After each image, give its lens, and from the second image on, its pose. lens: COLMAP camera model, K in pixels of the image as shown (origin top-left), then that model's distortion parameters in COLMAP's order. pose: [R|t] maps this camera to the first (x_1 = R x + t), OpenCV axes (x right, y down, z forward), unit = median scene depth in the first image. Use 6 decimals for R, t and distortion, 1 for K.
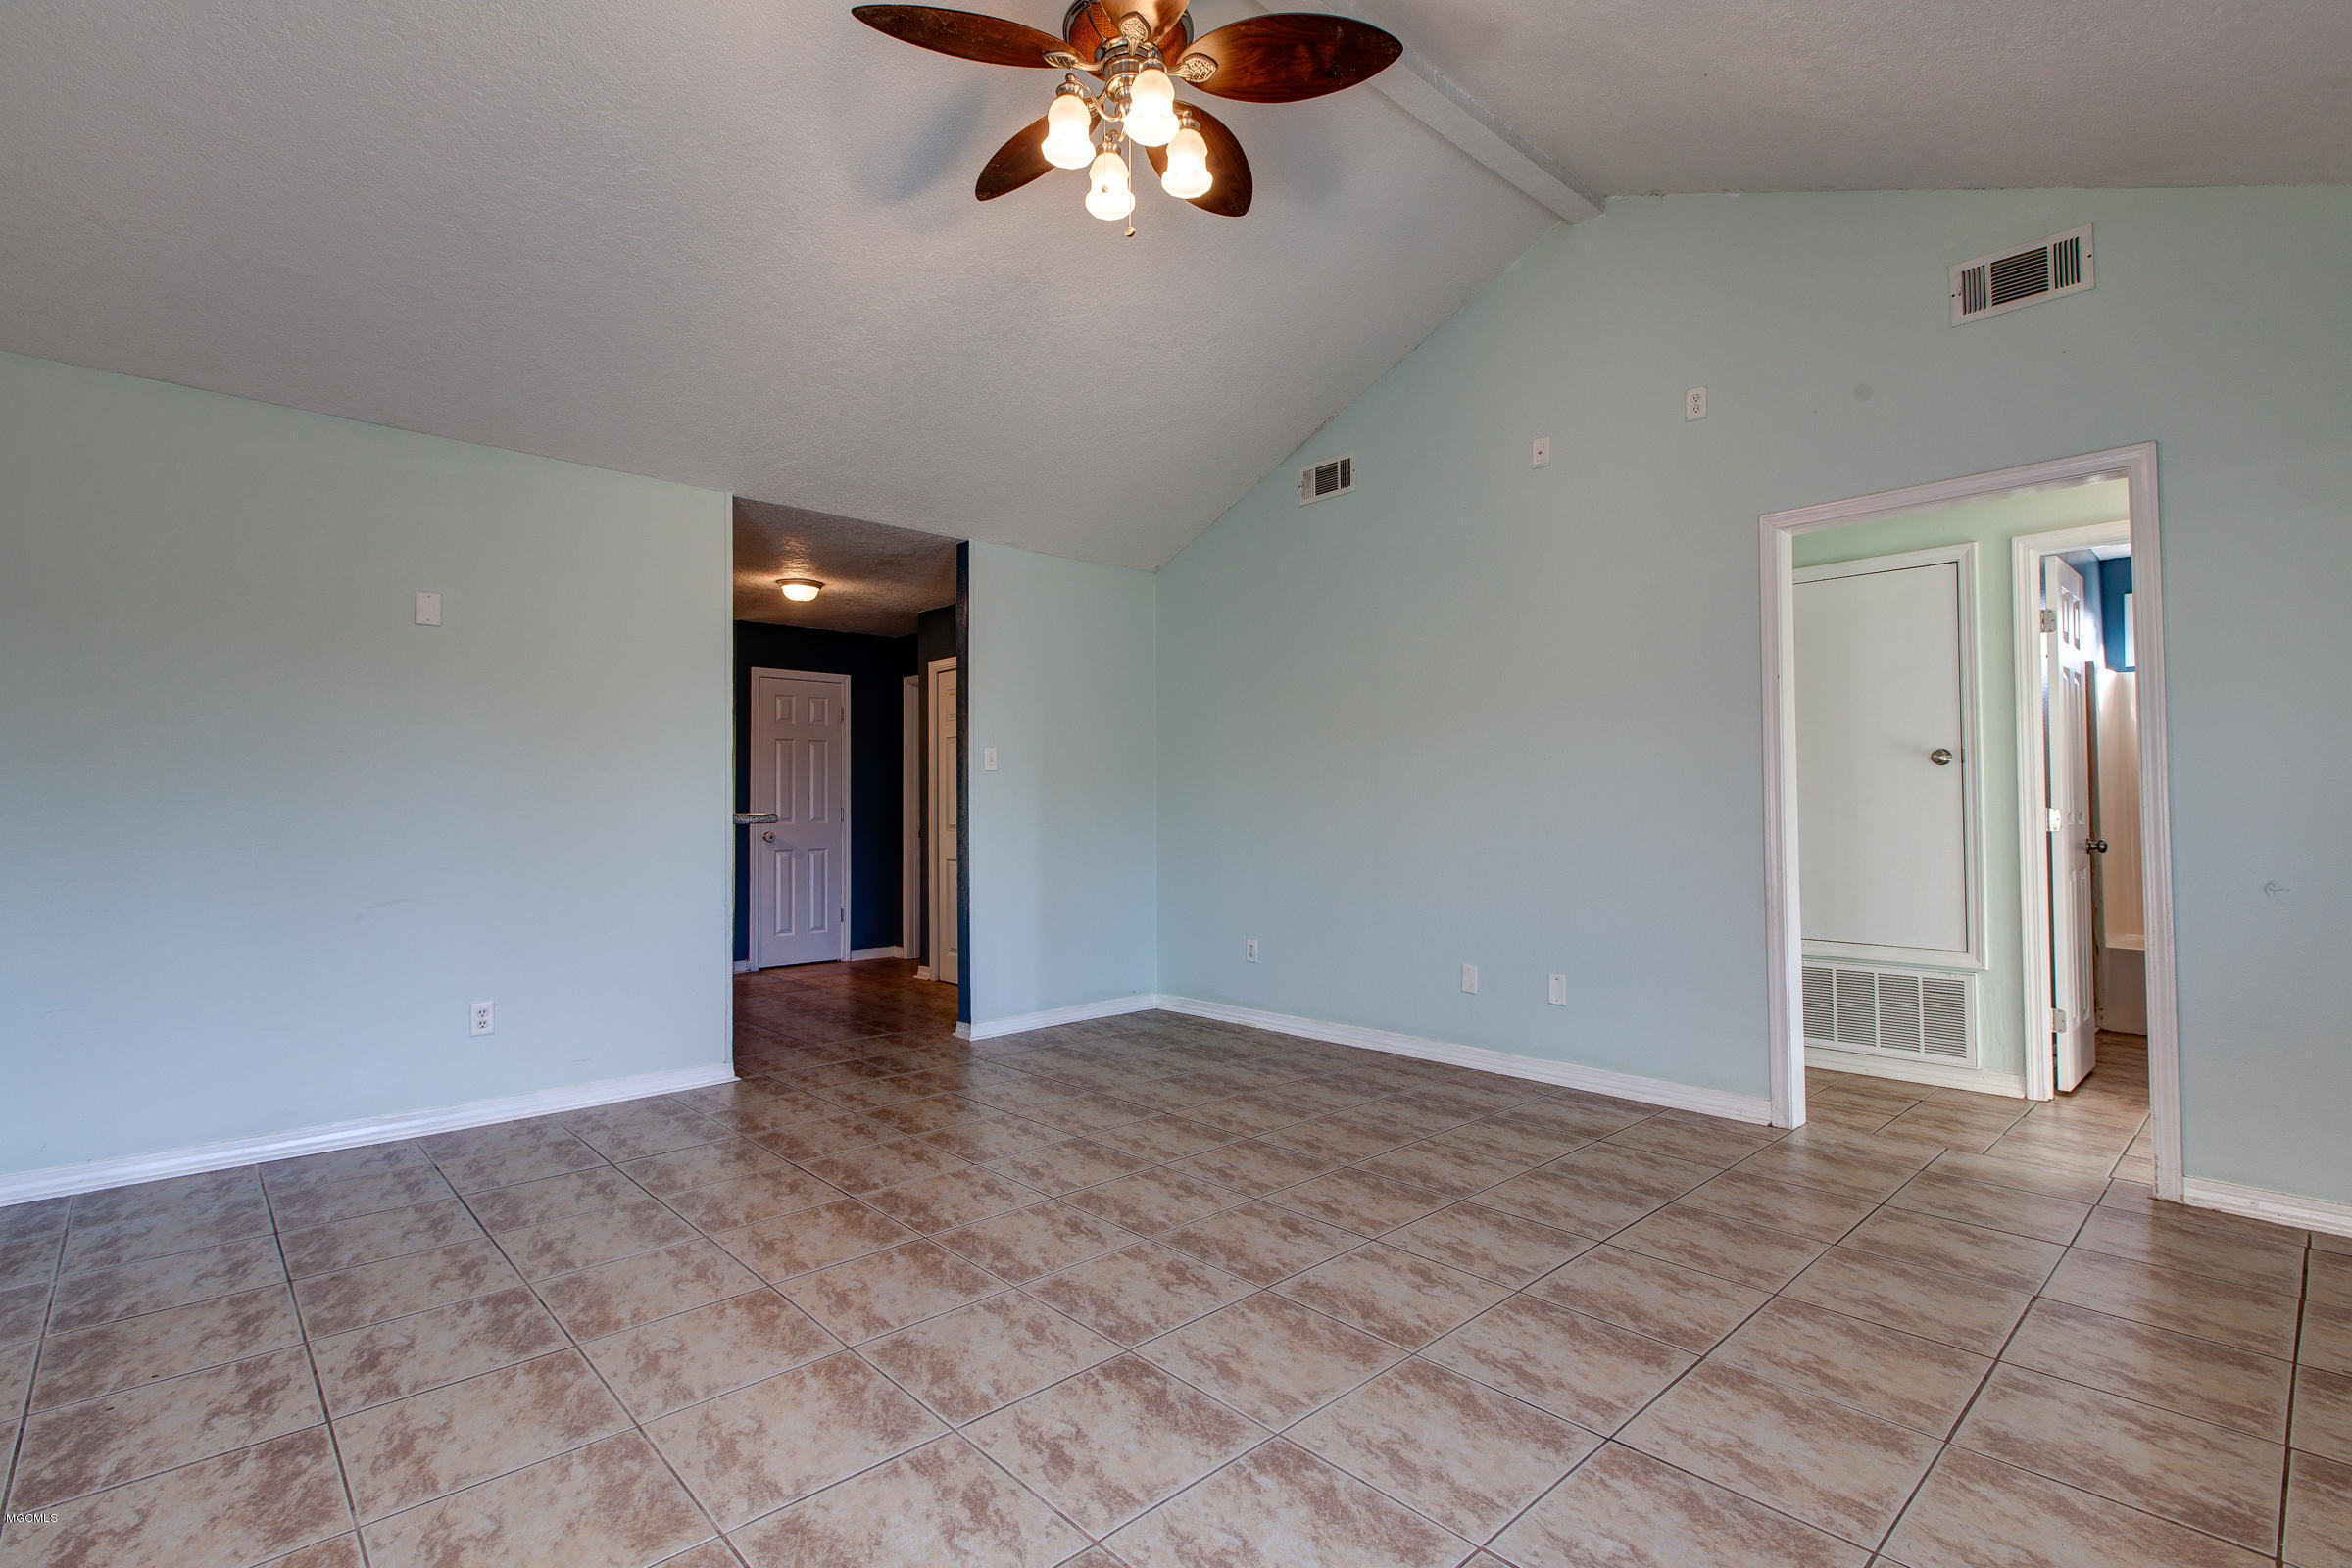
lens RADIAL K [[1109.8, 0, 1169.7], [0, 1109.8, 740.8], [0, 0, 1]] dist [0.003135, -0.002426]
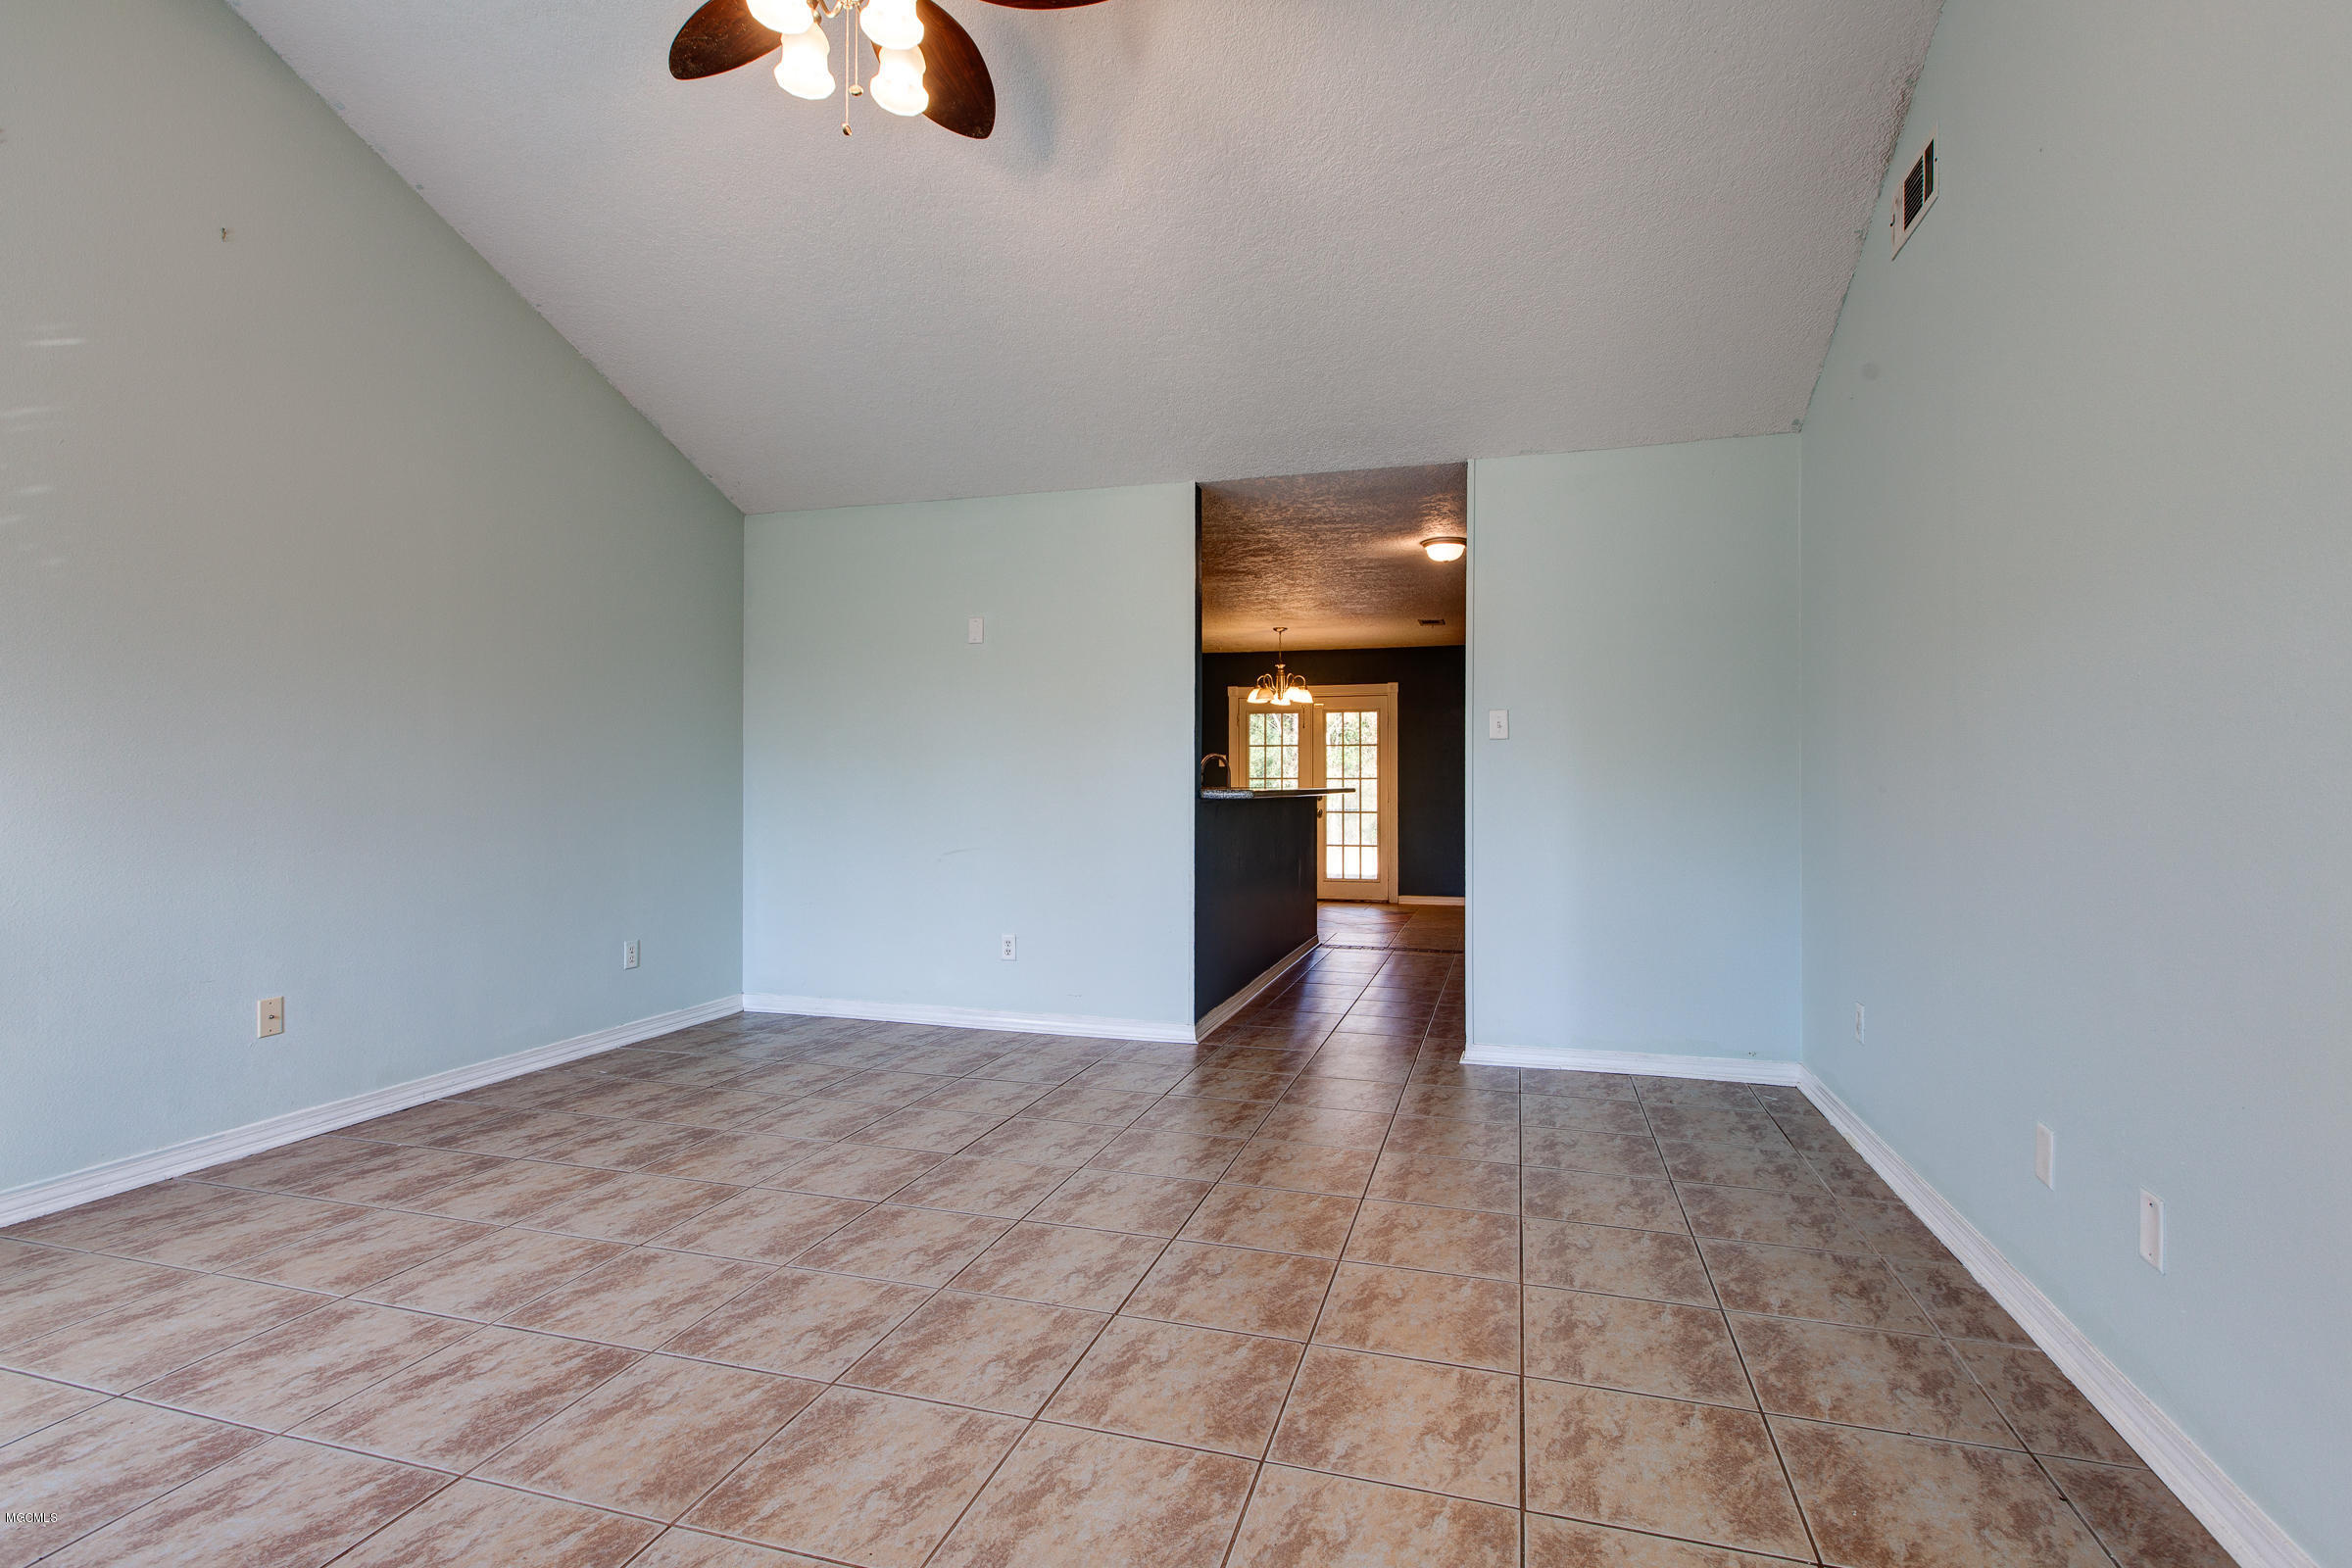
lens RADIAL K [[1109.8, 0, 1170.3], [0, 1109.8, 795.8], [0, 0, 1]] dist [0.003135, -0.002426]
pose [[0.498931, 0.014215, -0.866525, 0.810890], [0.048783, 0.997819, 0.044458, 0.038418], [0.865268, -0.064453, 0.497150, 0.753929]]
